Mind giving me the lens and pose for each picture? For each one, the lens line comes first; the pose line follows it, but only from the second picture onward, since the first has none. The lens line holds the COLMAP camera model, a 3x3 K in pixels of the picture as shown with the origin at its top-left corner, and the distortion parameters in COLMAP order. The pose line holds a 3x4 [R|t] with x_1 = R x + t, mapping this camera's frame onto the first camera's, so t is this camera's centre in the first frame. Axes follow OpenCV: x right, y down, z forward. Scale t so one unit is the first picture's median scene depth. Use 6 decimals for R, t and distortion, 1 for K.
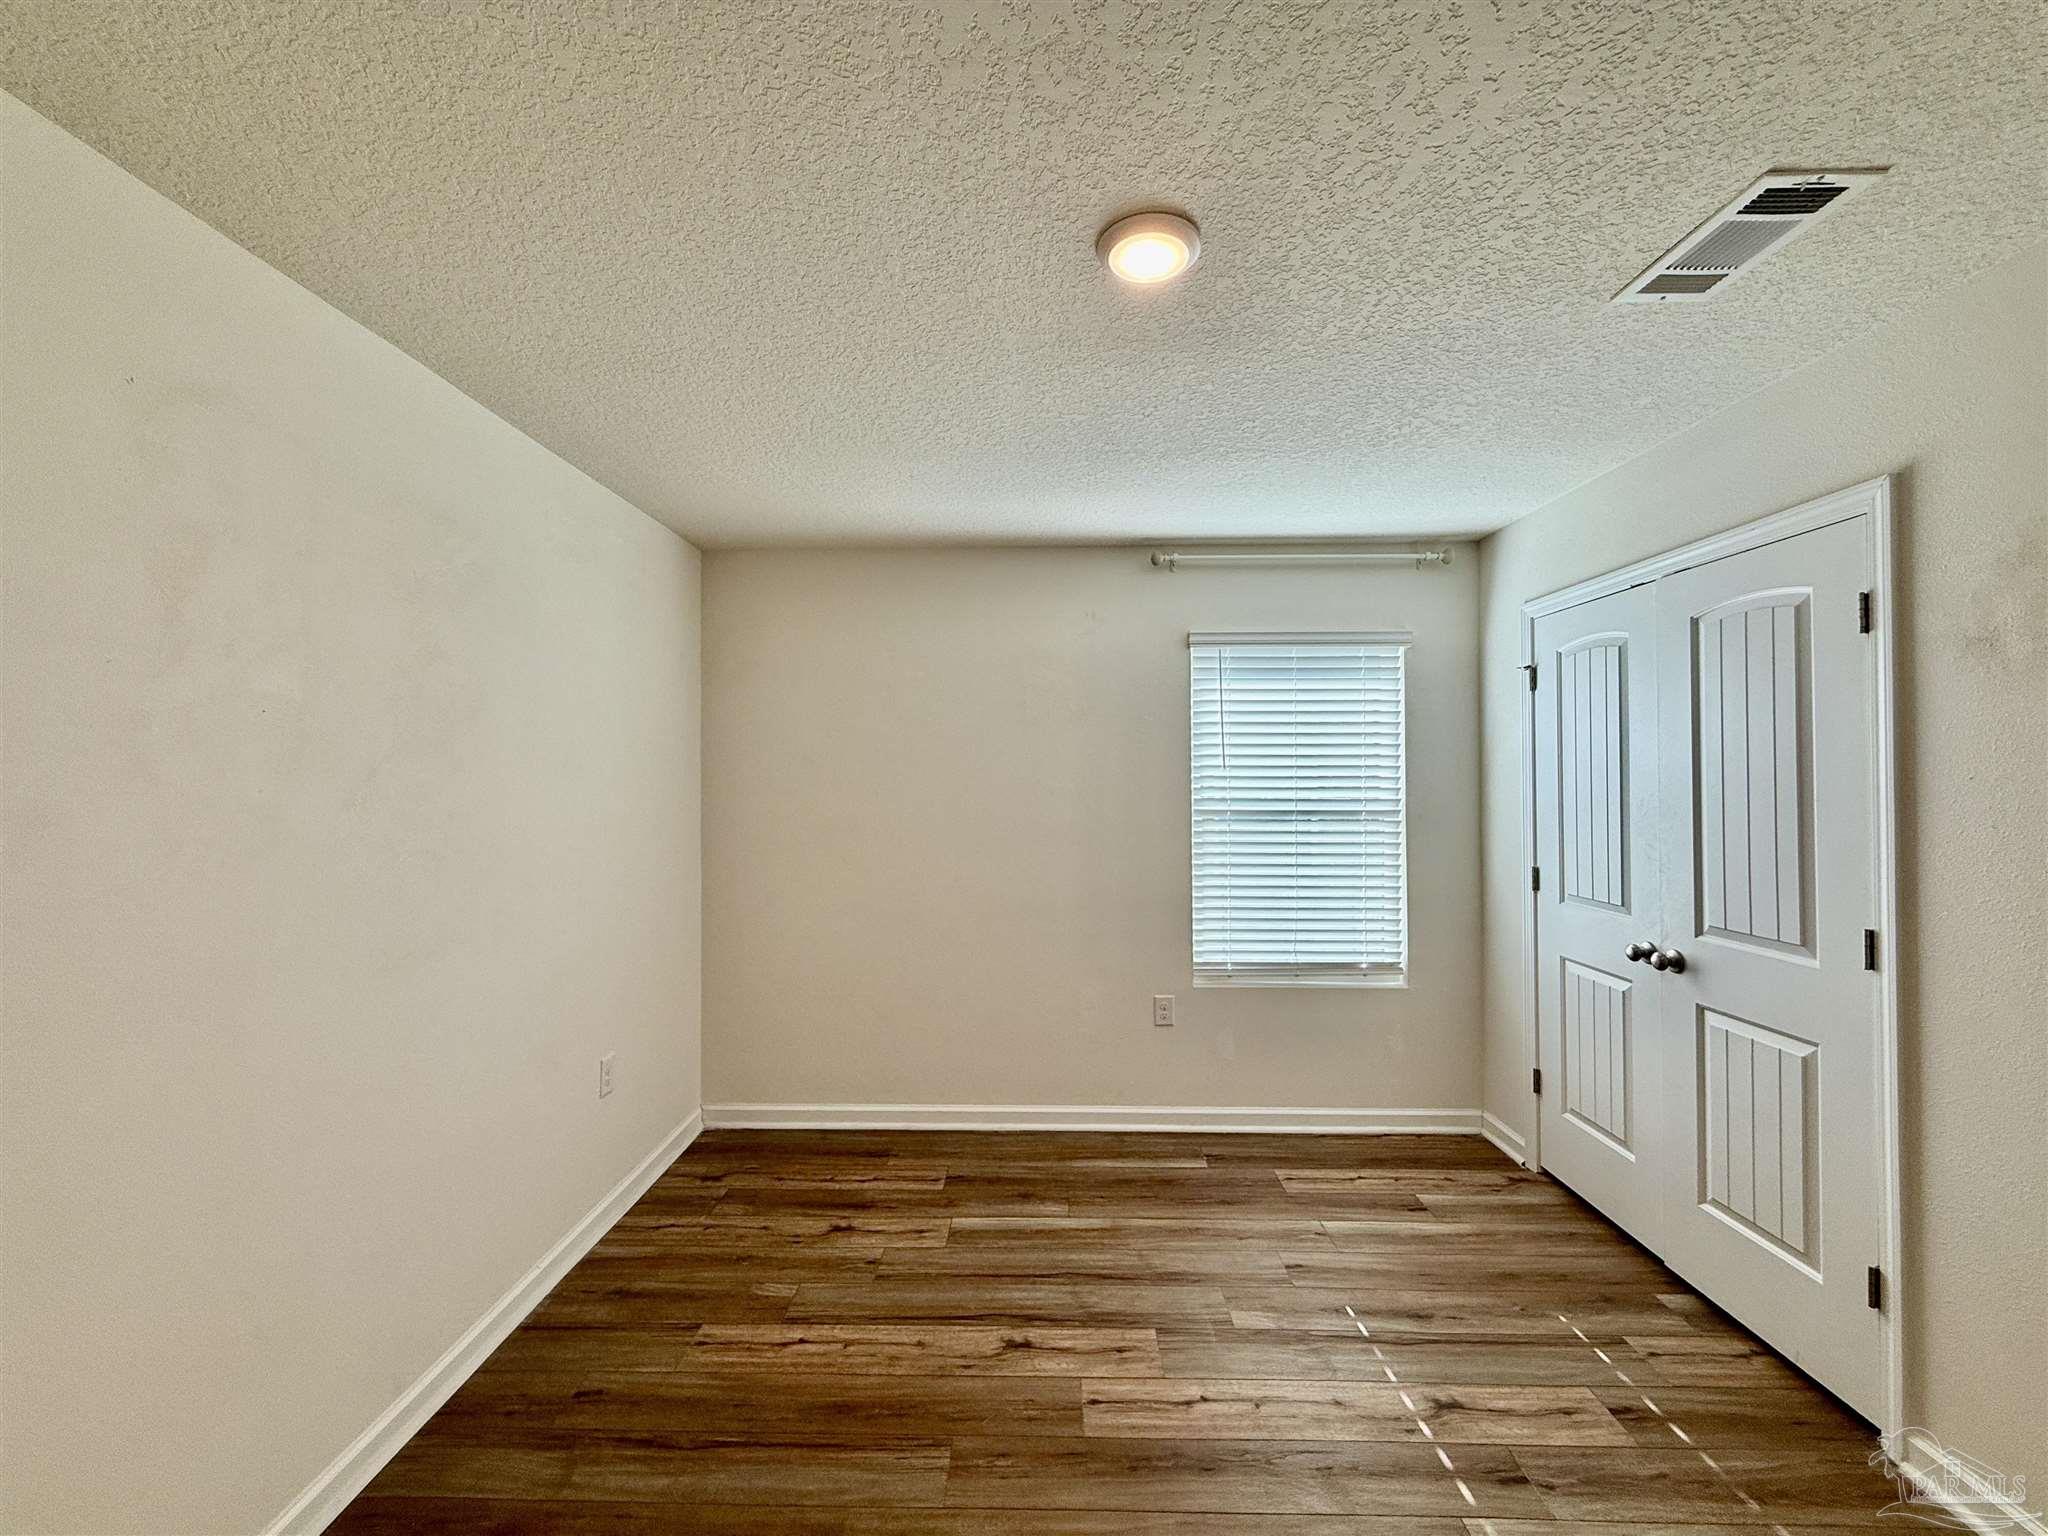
lens RADIAL K [[815.1, 0, 1018.0], [0, 815.1, 774.8], [0, 0, 1]] dist [-0.001226, 0.000657]
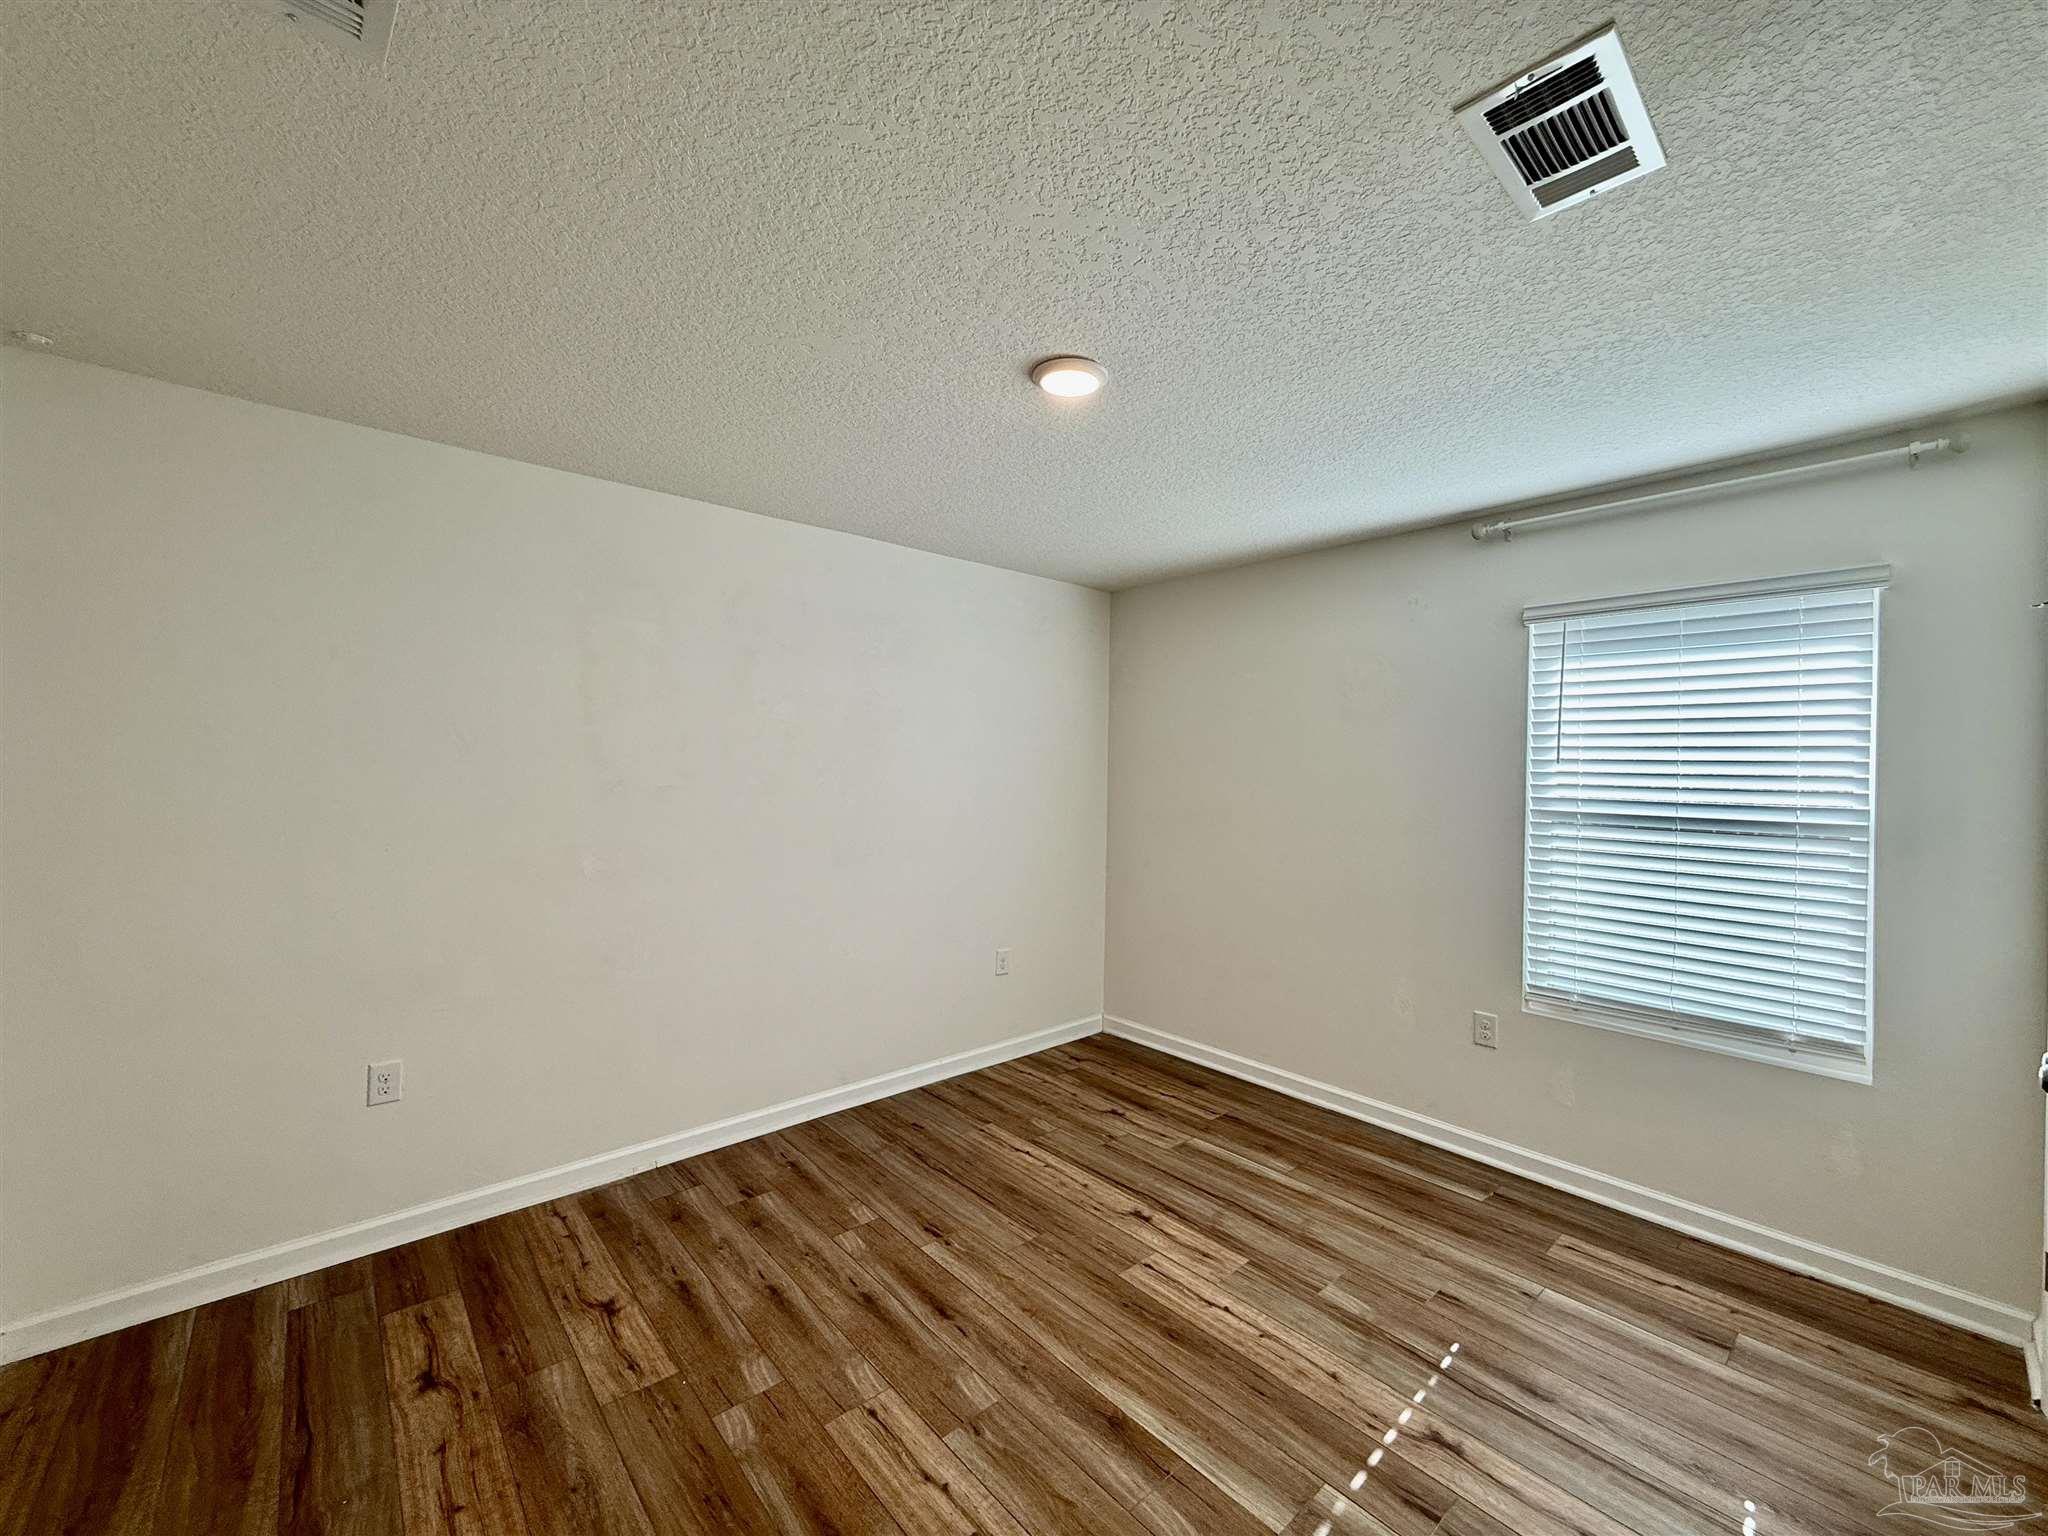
lens RADIAL K [[815.1, 0, 1022.7], [0, 815.1, 776.9], [0, 0, 1]] dist [-0.001226, 0.000657]
pose [[0.677245, 0.022364, -0.735418, 0.570082], [-0.016169, 0.999749, 0.015512, 0.002835], [0.735580, 0.001385, 0.677436, 0.007635]]
